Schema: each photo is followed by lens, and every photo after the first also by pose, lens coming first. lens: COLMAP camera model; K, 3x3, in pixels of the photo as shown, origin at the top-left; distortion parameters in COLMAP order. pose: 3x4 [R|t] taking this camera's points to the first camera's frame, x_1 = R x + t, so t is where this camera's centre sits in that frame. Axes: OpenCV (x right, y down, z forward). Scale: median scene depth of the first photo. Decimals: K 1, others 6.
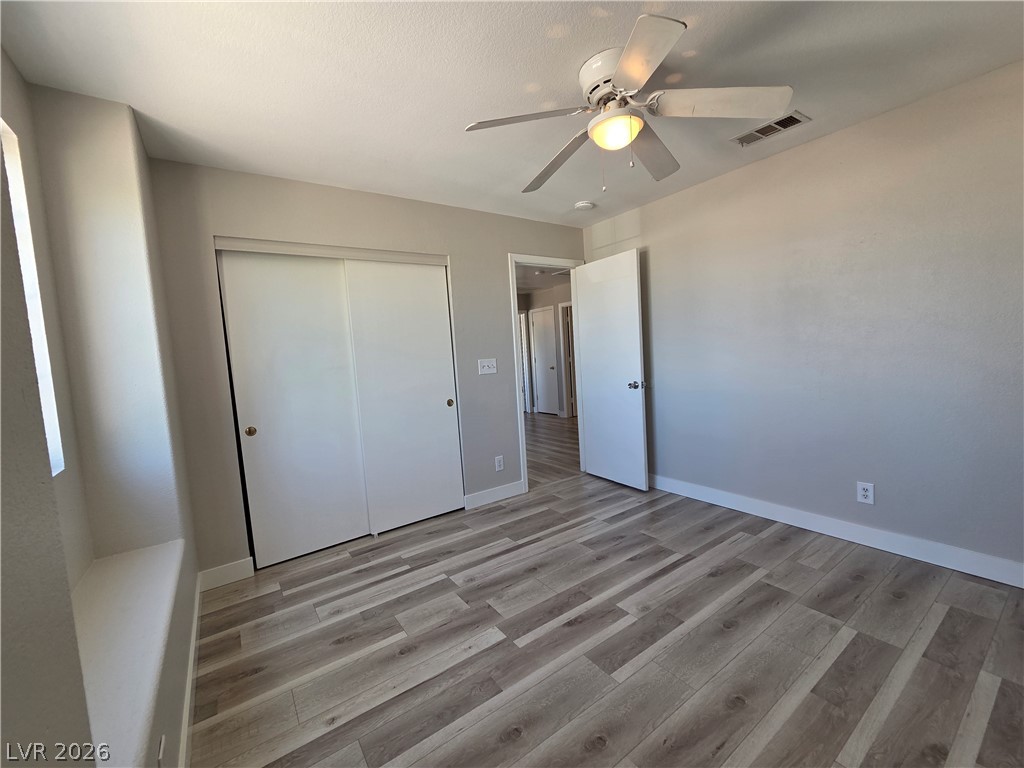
lens RADIAL K [[420.6, 0, 512.0], [0, 420.6, 384.0], [0, 0, 1]] dist [0.014773, -0.005761]
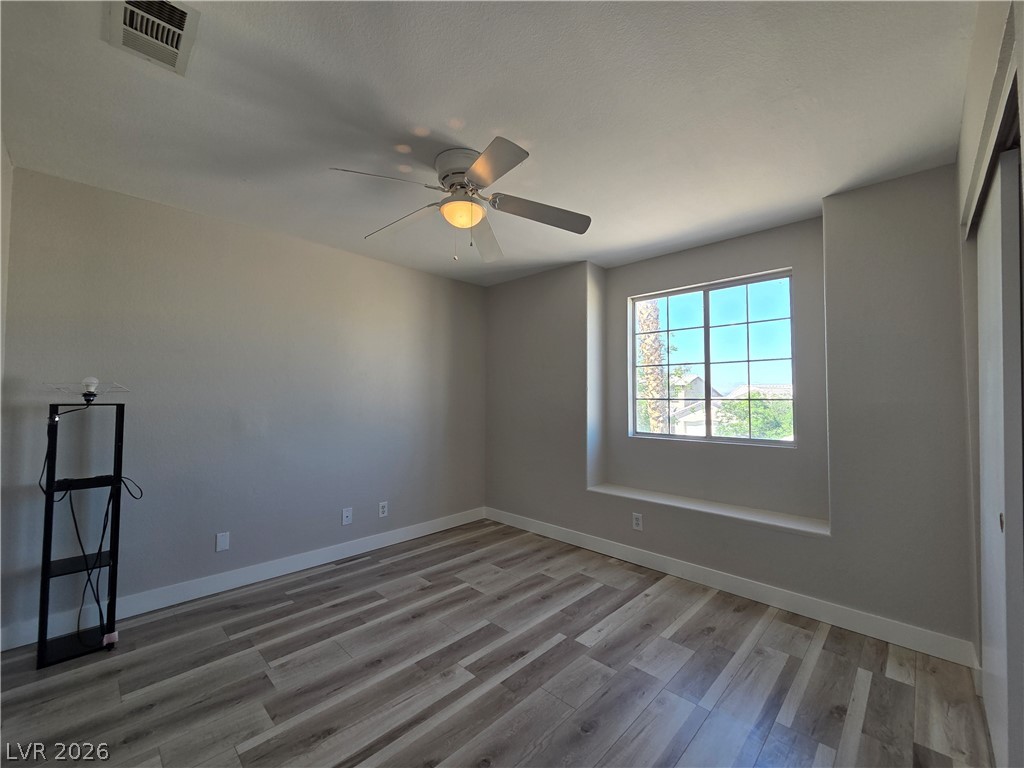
lens RADIAL K [[420.6, 0, 512.0], [0, 420.6, 384.0], [0, 0, 1]] dist [0.014773, -0.005761]
pose [[-0.980699, 0.051090, -0.188729, 0.328774], [0.040612, 0.997433, 0.058979, -0.174474], [0.191257, 0.050176, -0.980257, 2.004354]]
